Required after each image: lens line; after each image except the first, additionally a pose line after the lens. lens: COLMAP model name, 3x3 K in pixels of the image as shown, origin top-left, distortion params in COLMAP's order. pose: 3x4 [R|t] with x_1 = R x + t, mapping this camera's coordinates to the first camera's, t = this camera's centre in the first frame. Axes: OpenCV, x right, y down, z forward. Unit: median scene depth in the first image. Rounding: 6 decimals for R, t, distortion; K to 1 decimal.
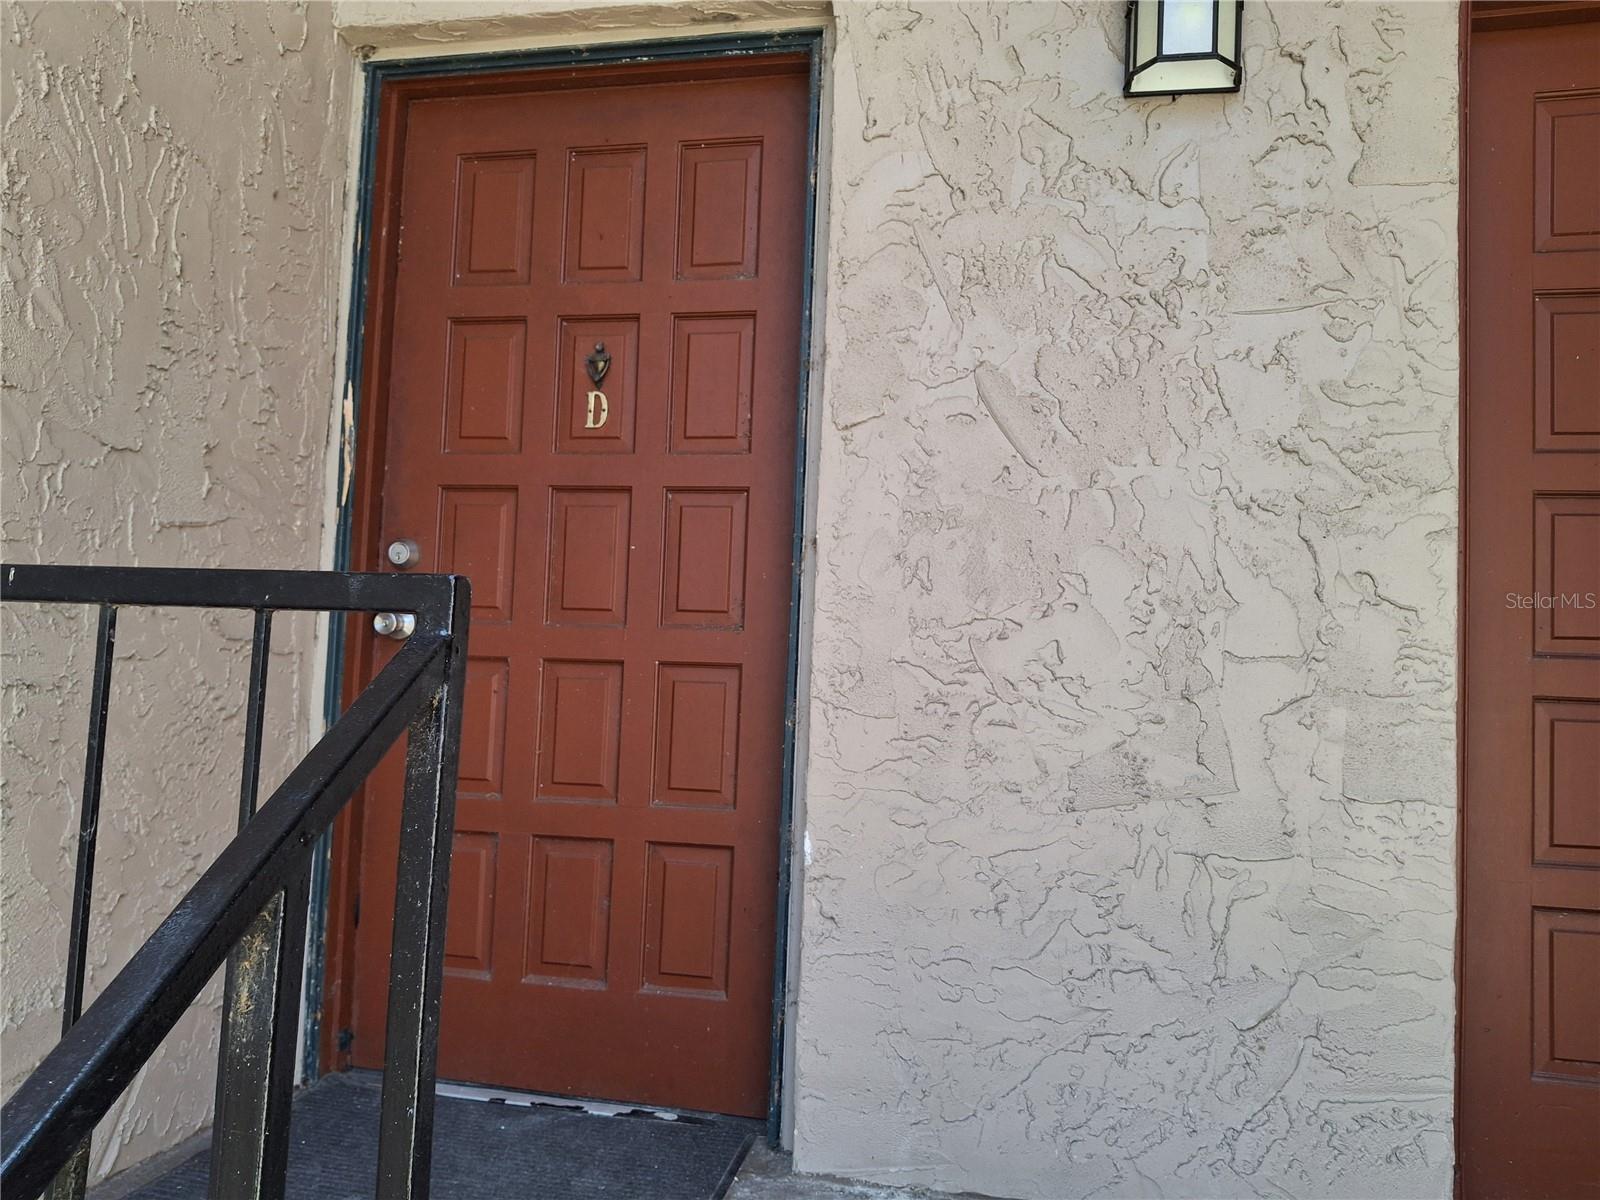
lens RADIAL K [[1168.1, 0, 800.0], [0, 1168.1, 600.0], [0, 0, 1]] dist [0.055042, -0.139174]
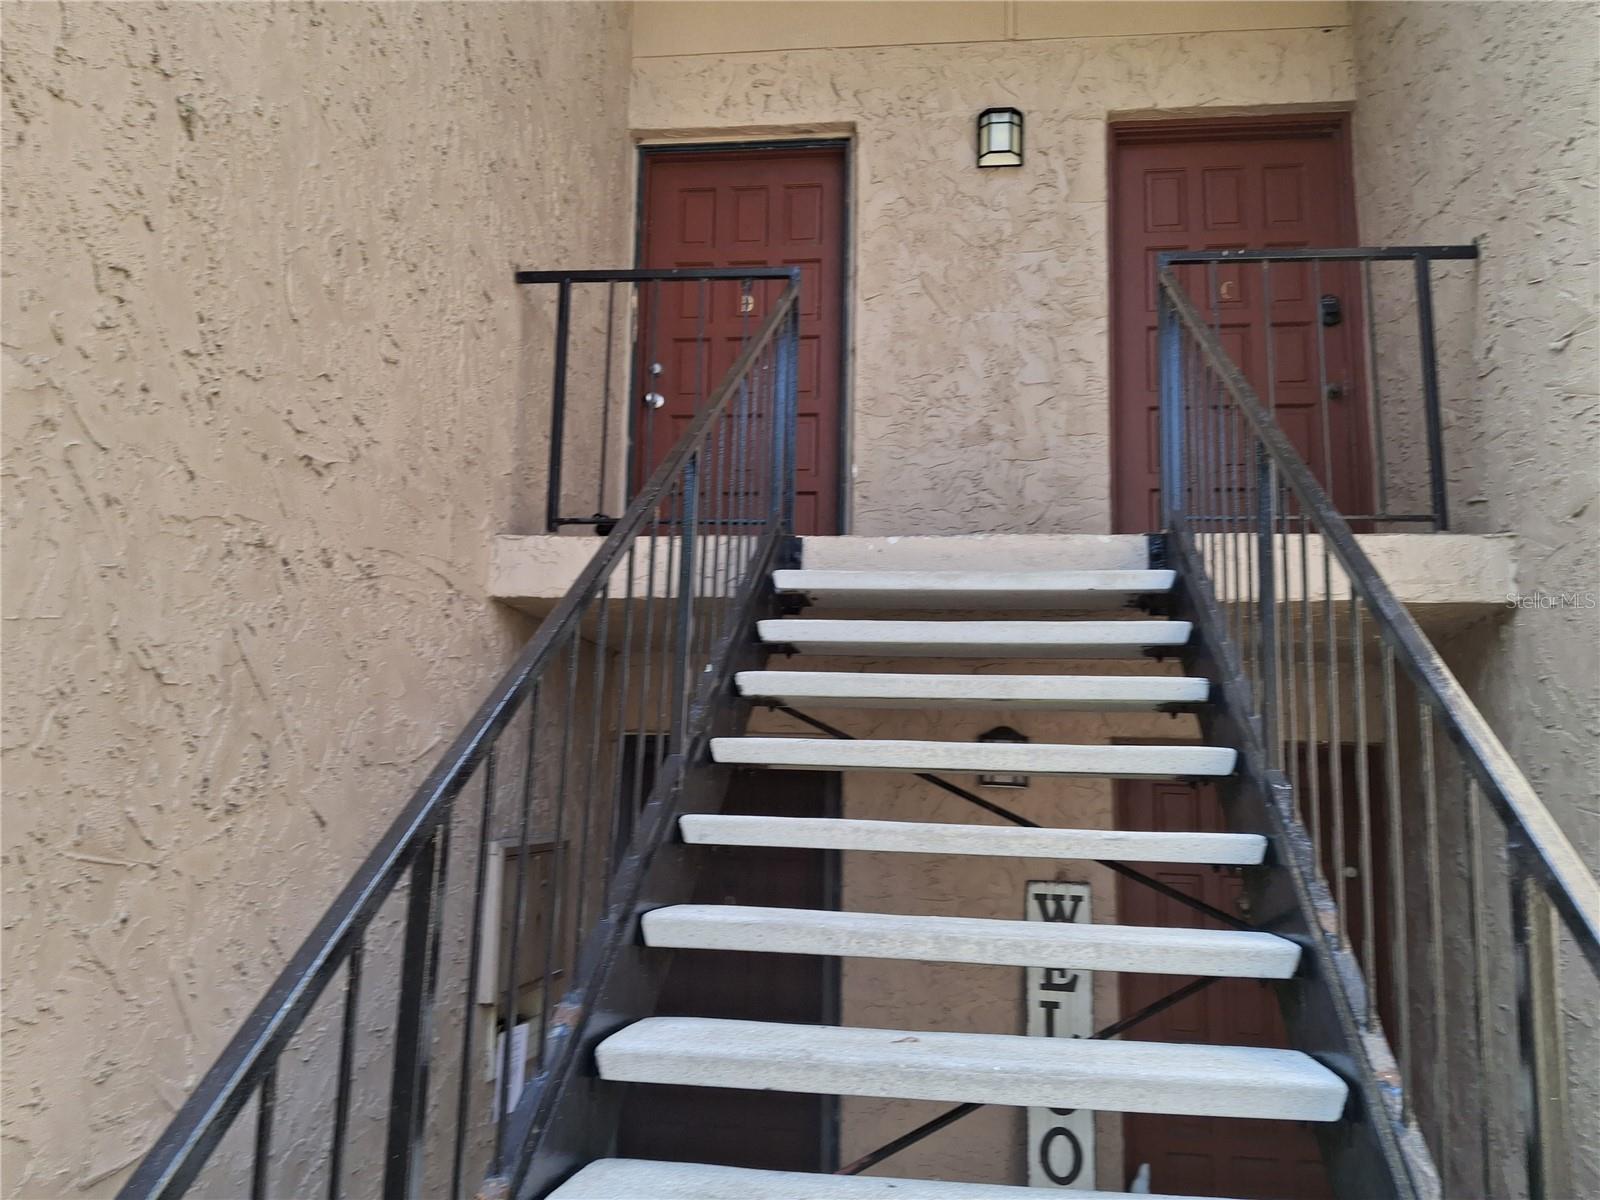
lens RADIAL K [[1162.7, 0, 800.0], [0, 1162.7, 600.0], [0, 0, 1]] dist [0.149715, -0.396912]
pose [[0.995900, -0.007807, 0.090128, -0.334433], [0.014439, 0.997215, -0.073171, 0.669244], [-0.089306, 0.074172, 0.993239, -1.393132]]
